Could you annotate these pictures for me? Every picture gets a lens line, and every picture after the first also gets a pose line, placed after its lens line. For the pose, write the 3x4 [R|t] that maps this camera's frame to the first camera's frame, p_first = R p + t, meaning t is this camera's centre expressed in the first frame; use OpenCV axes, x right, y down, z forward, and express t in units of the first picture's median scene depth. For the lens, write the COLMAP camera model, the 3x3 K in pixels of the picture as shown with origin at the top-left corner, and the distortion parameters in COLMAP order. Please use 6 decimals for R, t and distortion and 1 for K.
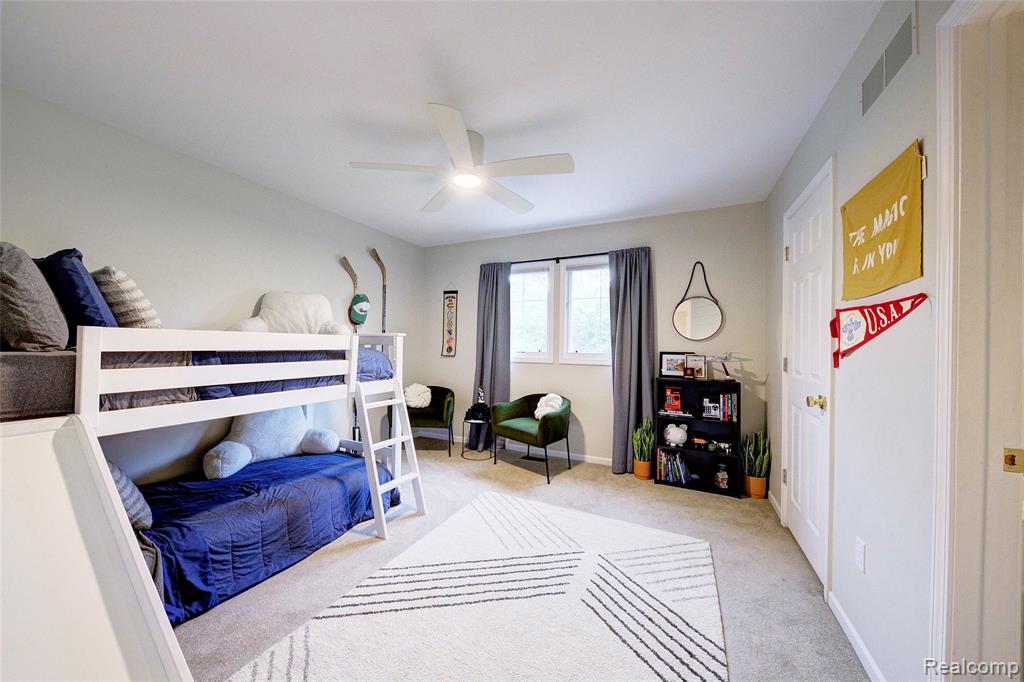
lens RADIAL K [[349.2, 0, 511.1], [0, 349.2, 341.9], [0, 0, 1]] dist [-0.000786, -0.003511]
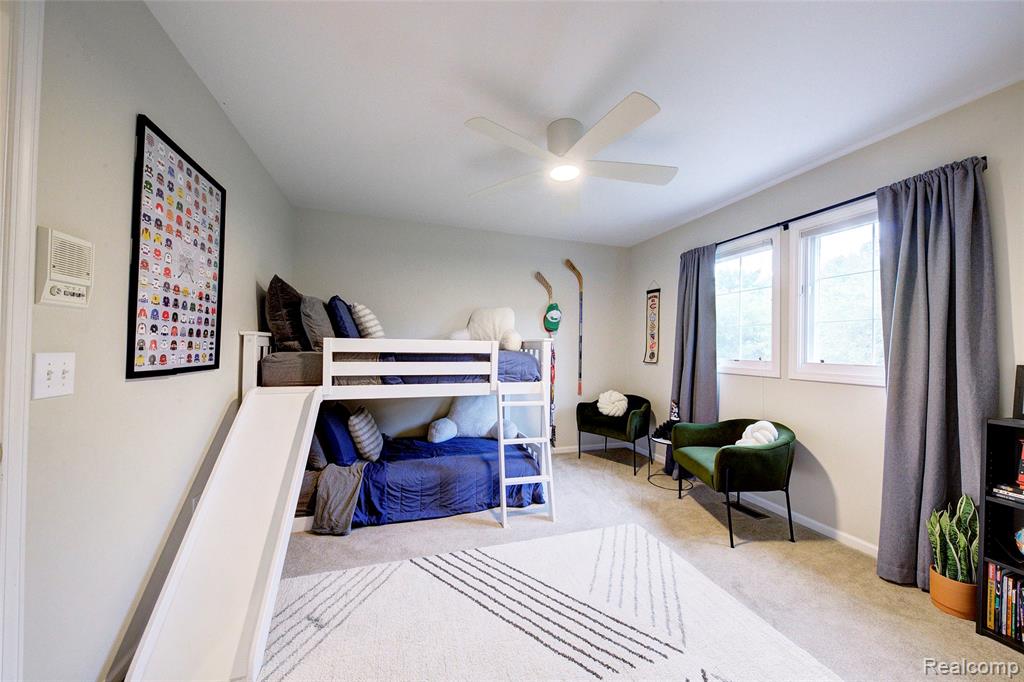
lens RADIAL K [[349.2, 0, 509.2], [0, 349.2, 340.7], [0, 0, 1]] dist [-0.000786, -0.003511]
pose [[0.682385, -0.016717, -0.730802, 0.387756], [0.000879, 0.999757, -0.022048, 0.005584], [0.730992, 0.014403, 0.682234, 0.224014]]
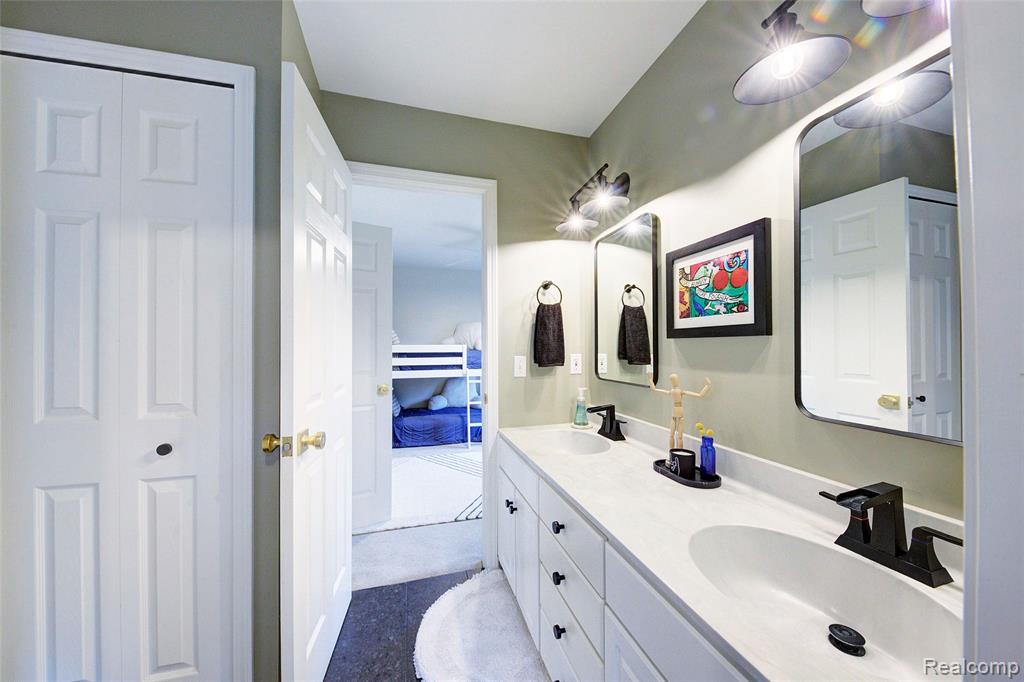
lens RADIAL K [[349.2, 0, 509.3], [0, 349.2, 343.2], [0, 0, 1]] dist [-0.000786, -0.003511]
pose [[0.662920, -0.022858, -0.748341, 1.086679], [0.015619, 0.999739, -0.016701, 0.007893], [0.748527, -0.000616, 0.663104, -0.109356]]
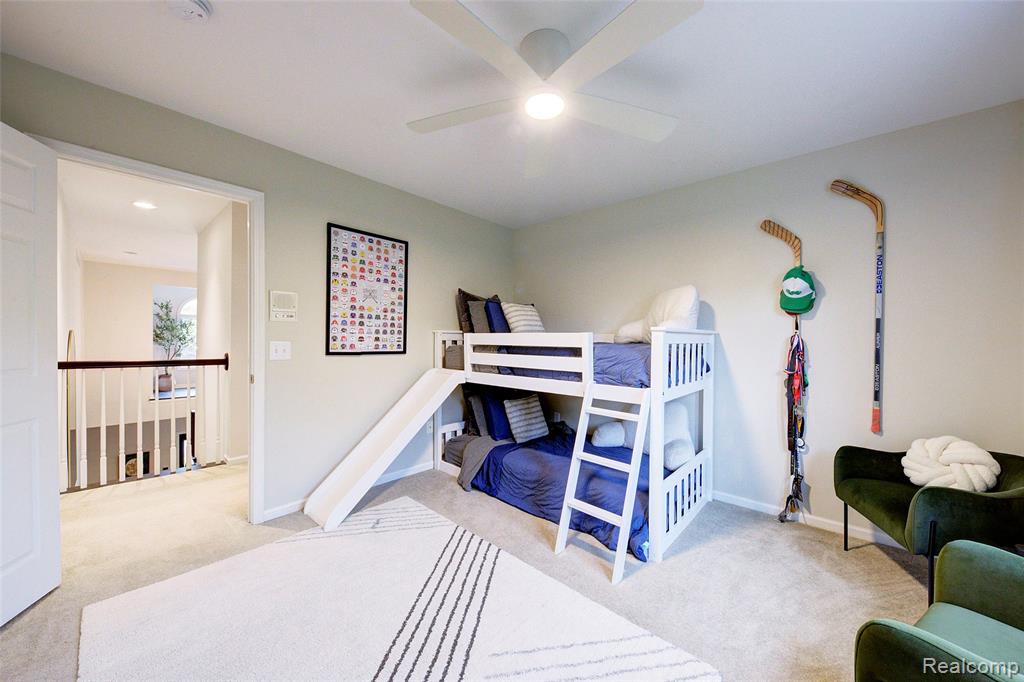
lens RADIAL K [[349.2, 0, 504.4], [0, 349.2, 344.8], [0, 0, 1]] dist [-0.000786, -0.003511]
pose [[-0.293723, -0.004114, -0.955882, 0.474976], [-0.006784, 0.999975, -0.002220, 0.017526], [0.955867, 0.005832, -0.293743, 0.969943]]
